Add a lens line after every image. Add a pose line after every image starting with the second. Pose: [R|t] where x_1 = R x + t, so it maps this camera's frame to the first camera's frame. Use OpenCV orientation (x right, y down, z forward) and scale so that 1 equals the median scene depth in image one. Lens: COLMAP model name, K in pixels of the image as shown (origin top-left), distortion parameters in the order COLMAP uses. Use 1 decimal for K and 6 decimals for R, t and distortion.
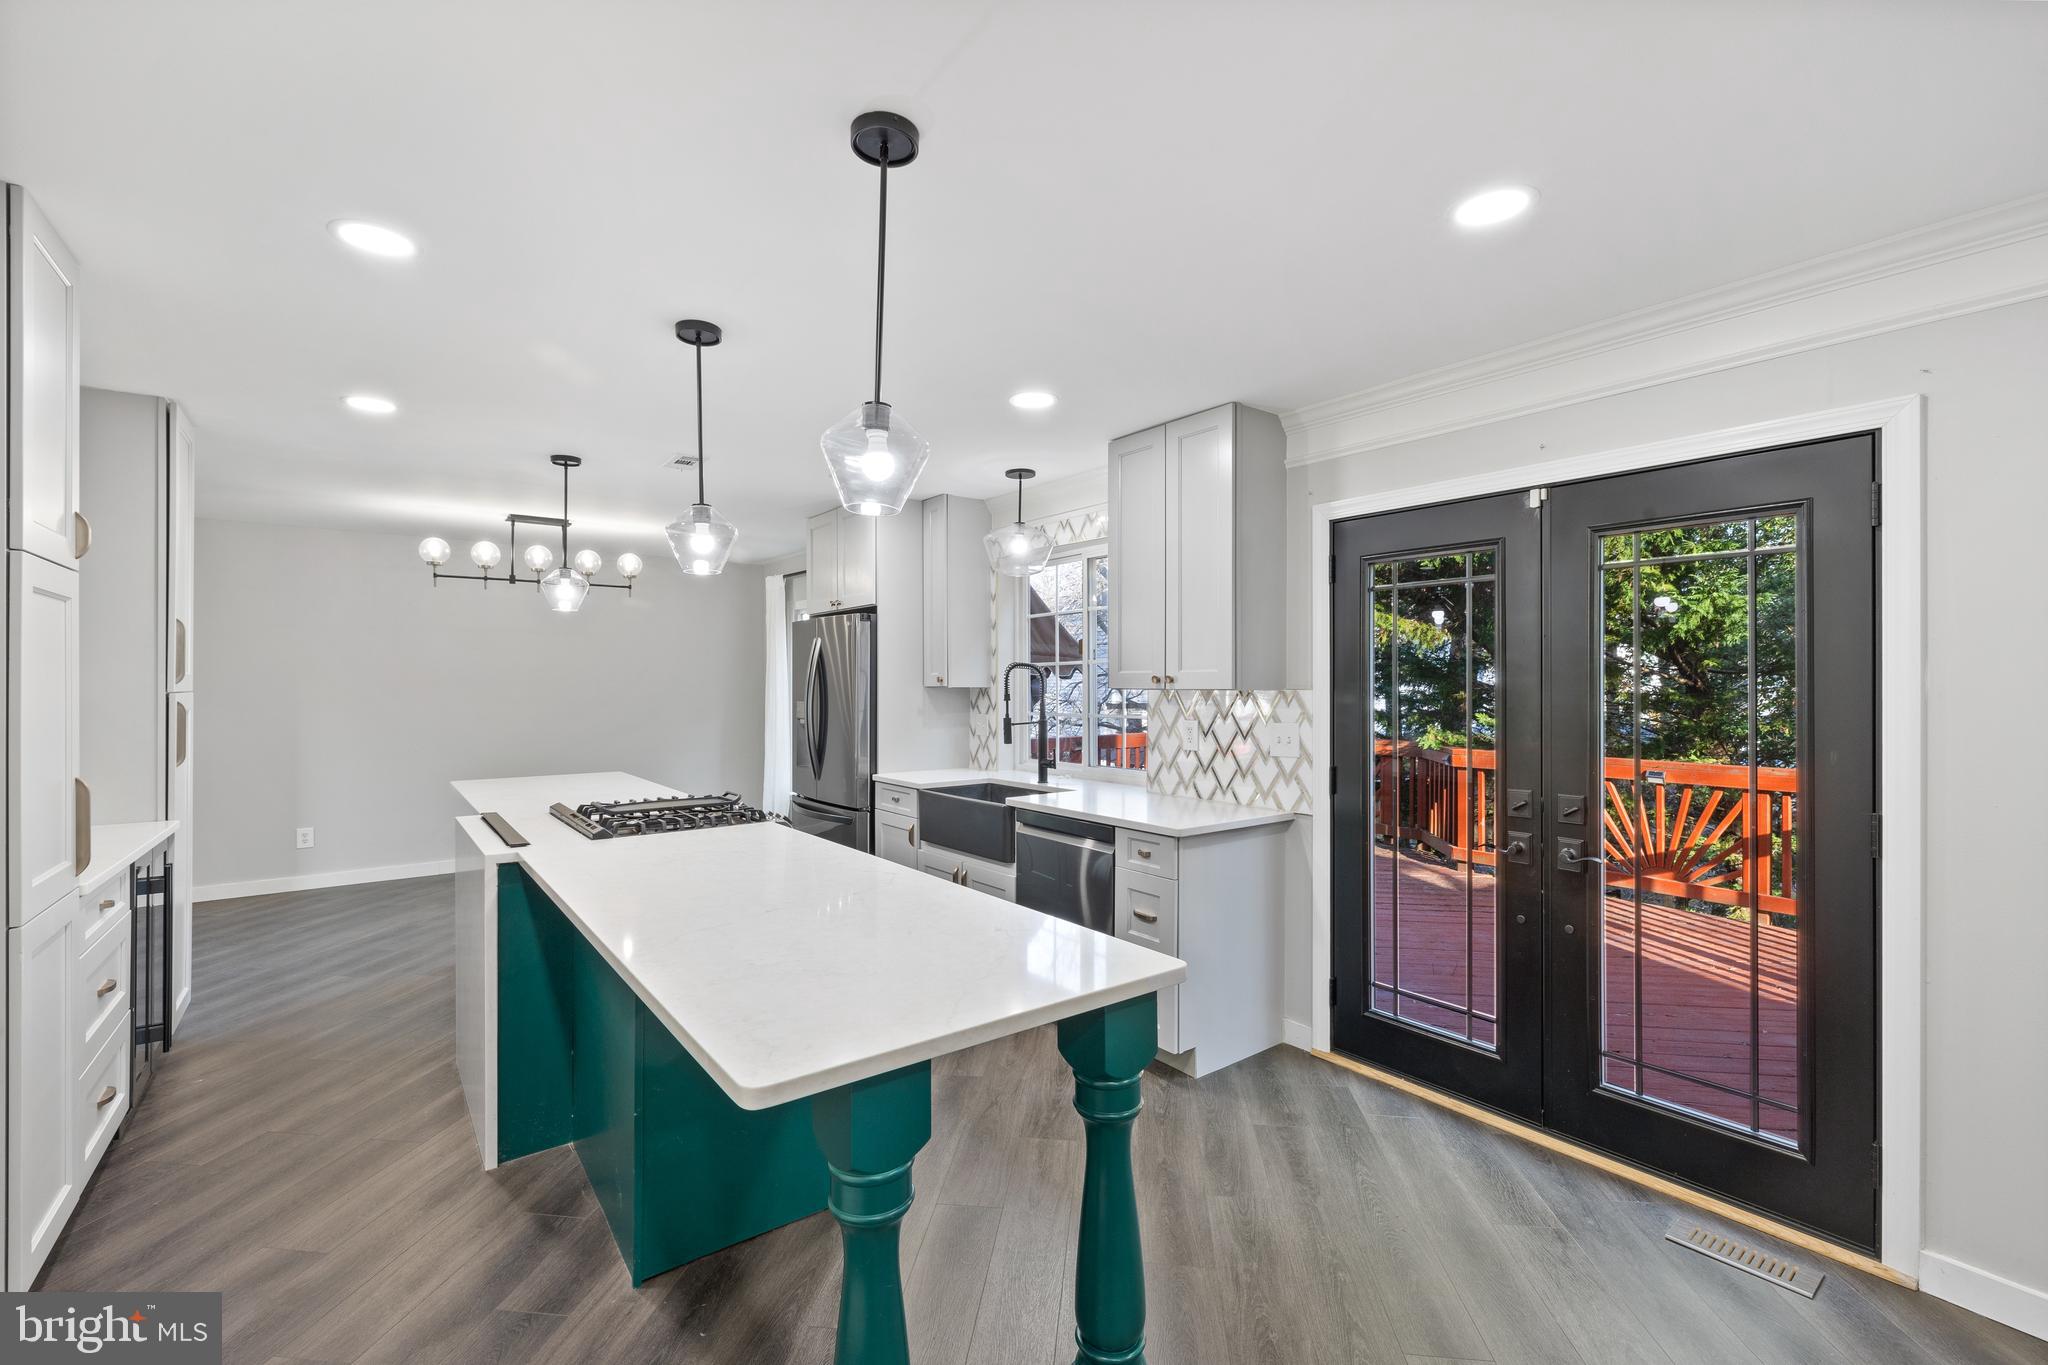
lens RADIAL K [[876.8, 0, 1039.3], [0, 876.8, 677.6], [0, 0, 1]] dist [-0.004173, 0.000498]
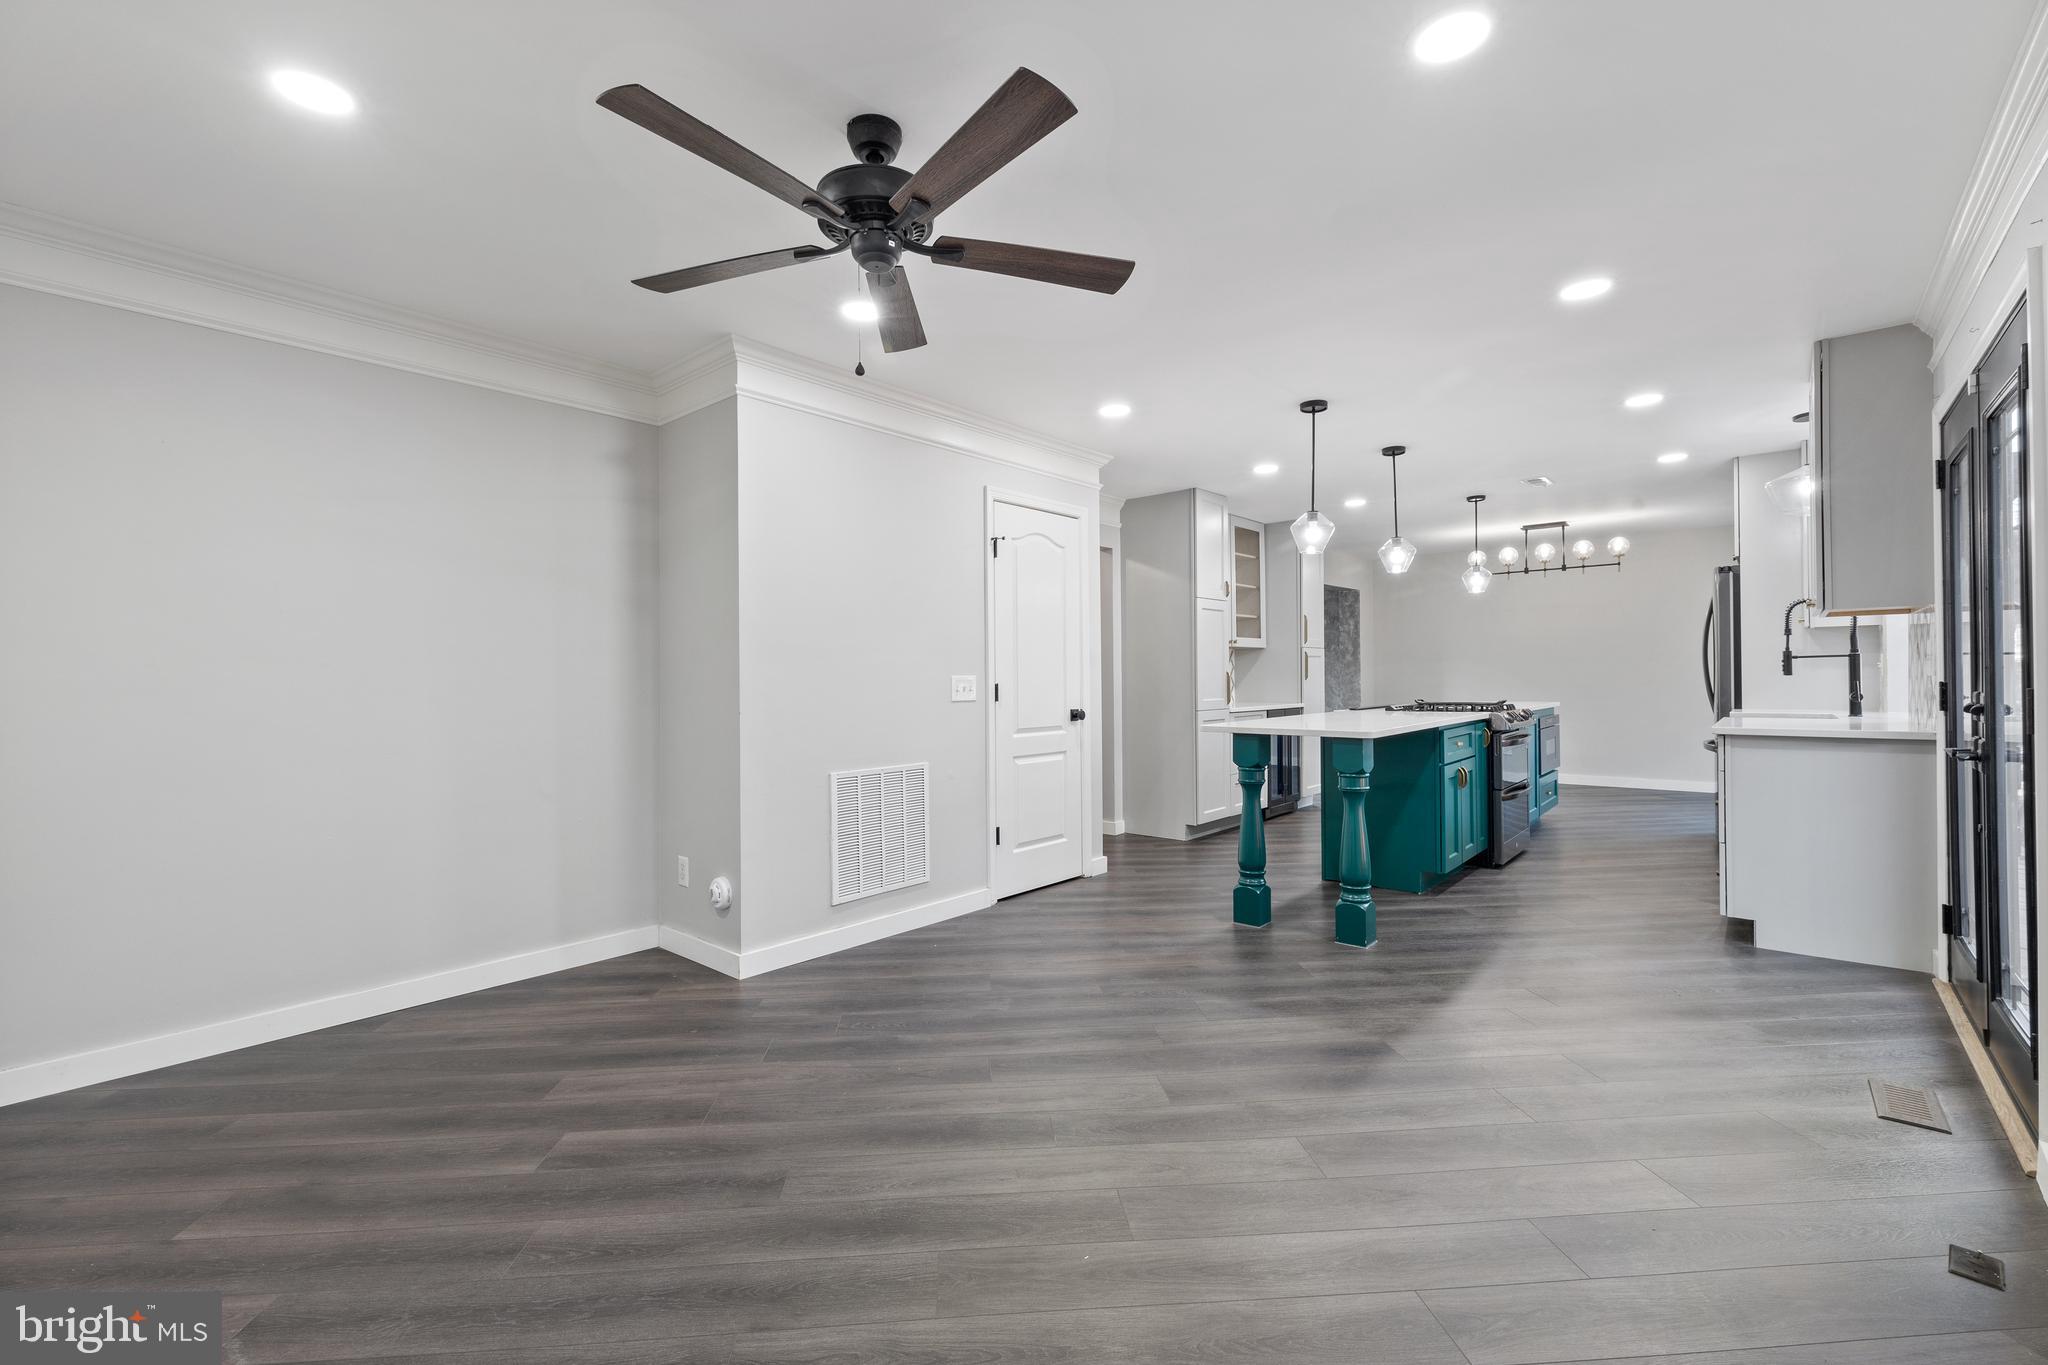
lens RADIAL K [[876.8, 0, 1003.5], [0, 876.8, 671.5], [0, 0, 1]] dist [-0.004173, 0.000498]
pose [[0.181324, -0.009175, -0.983381, 0.877013], [0.017239, 0.999832, -0.006149, 0.063754], [0.983272, -0.015838, 0.181452, -0.145909]]
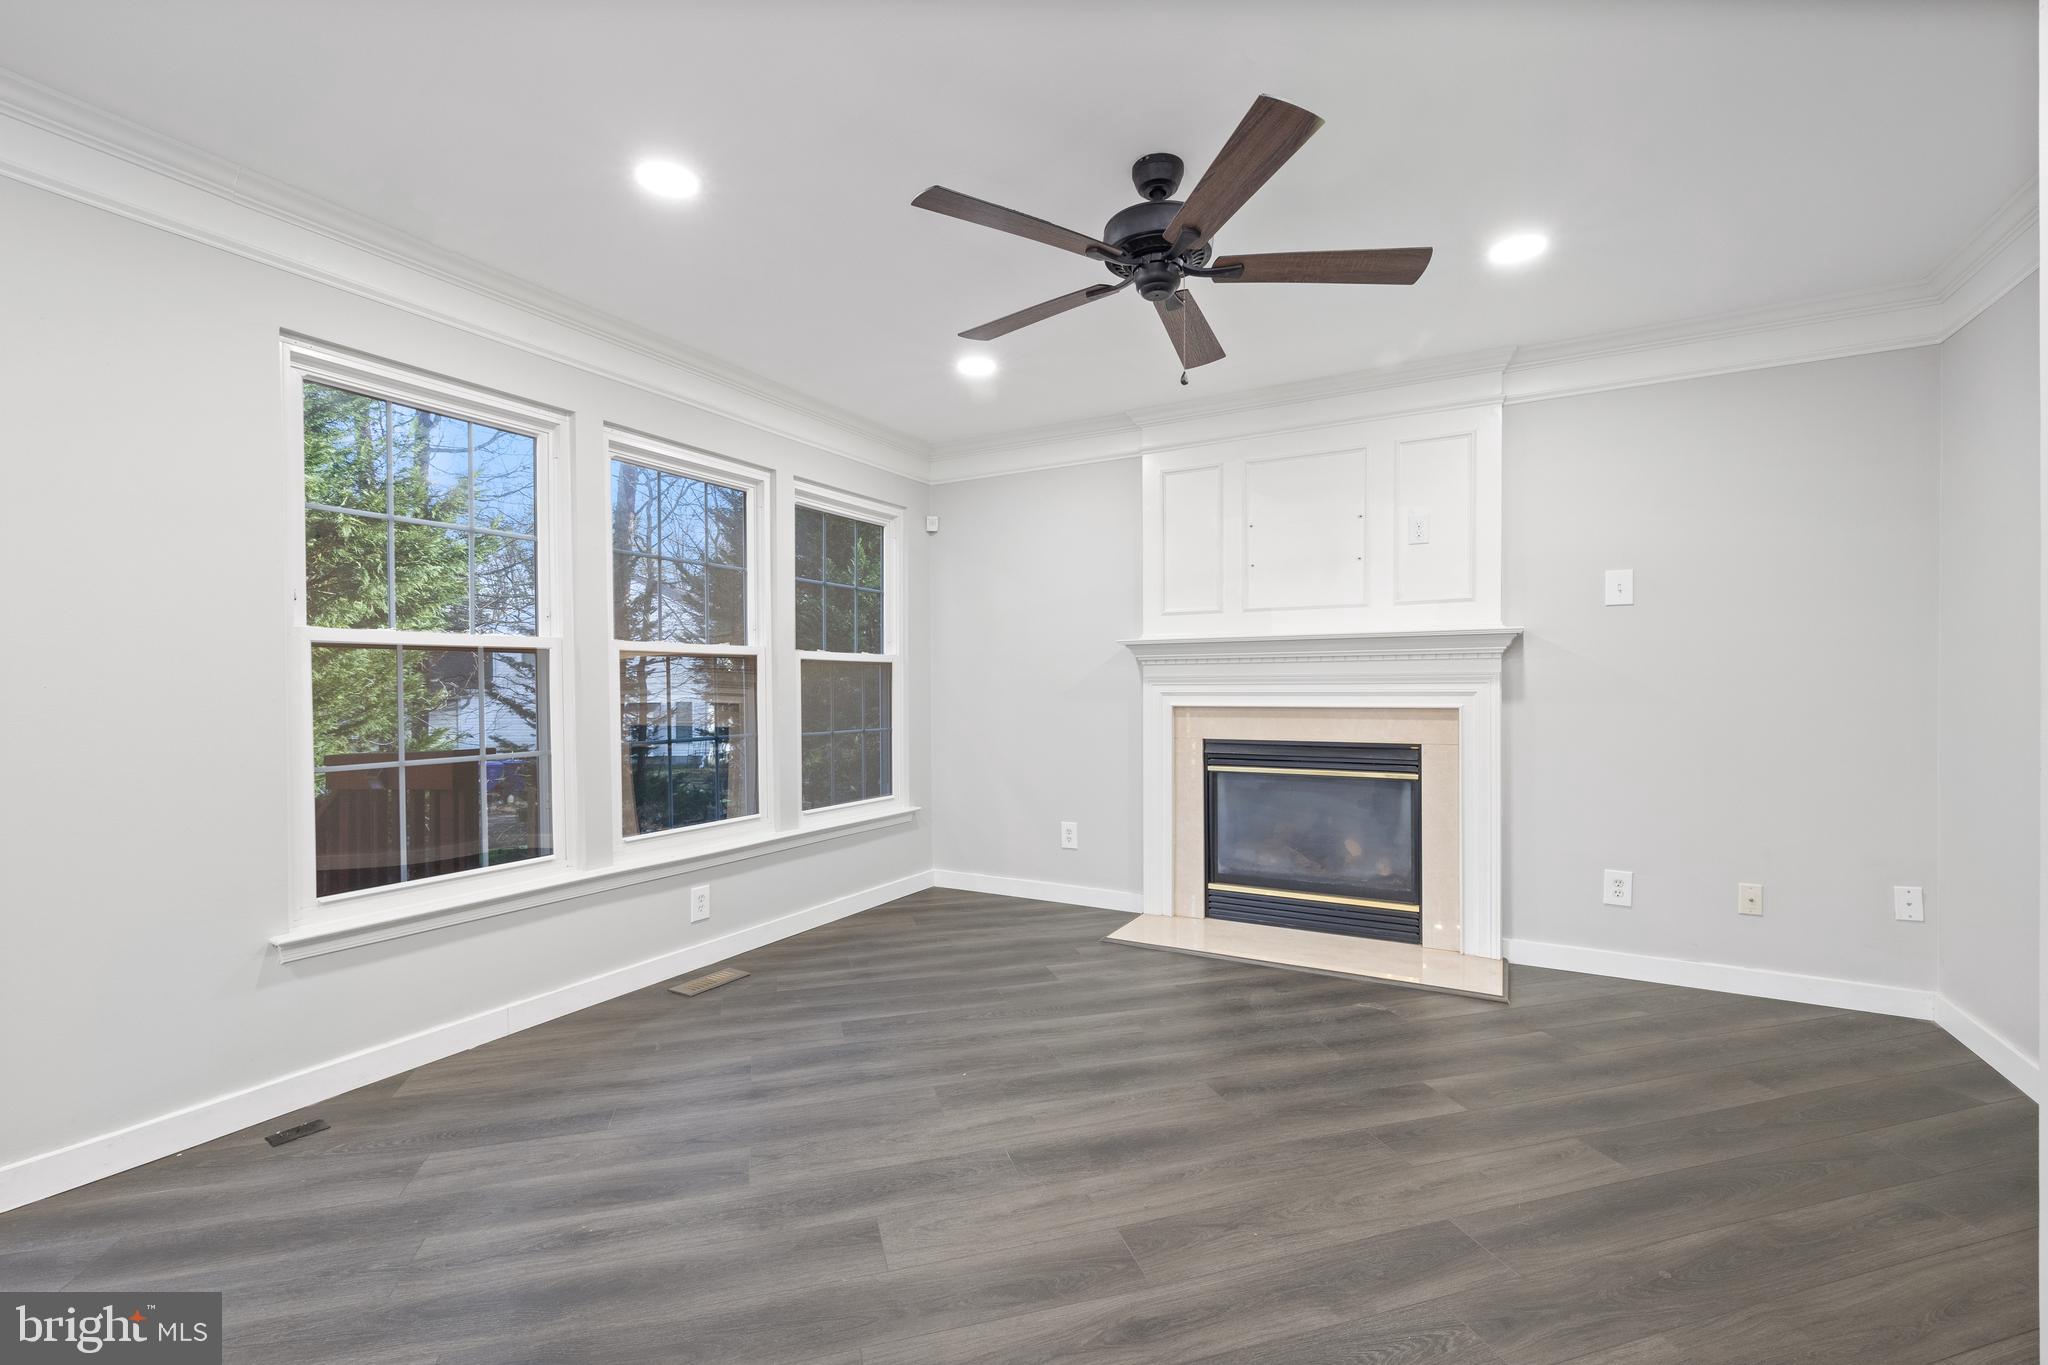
lens RADIAL K [[876.8, 0, 1015.1], [0, 876.8, 684.4], [0, 0, 1]] dist [-0.004173, 0.000498]
pose [[-0.381909, -0.001635, 0.924198, -0.121255], [-0.002993, 0.999995, 0.000532, 0.065666], [-0.924195, -0.002563, -0.381912, 0.171330]]
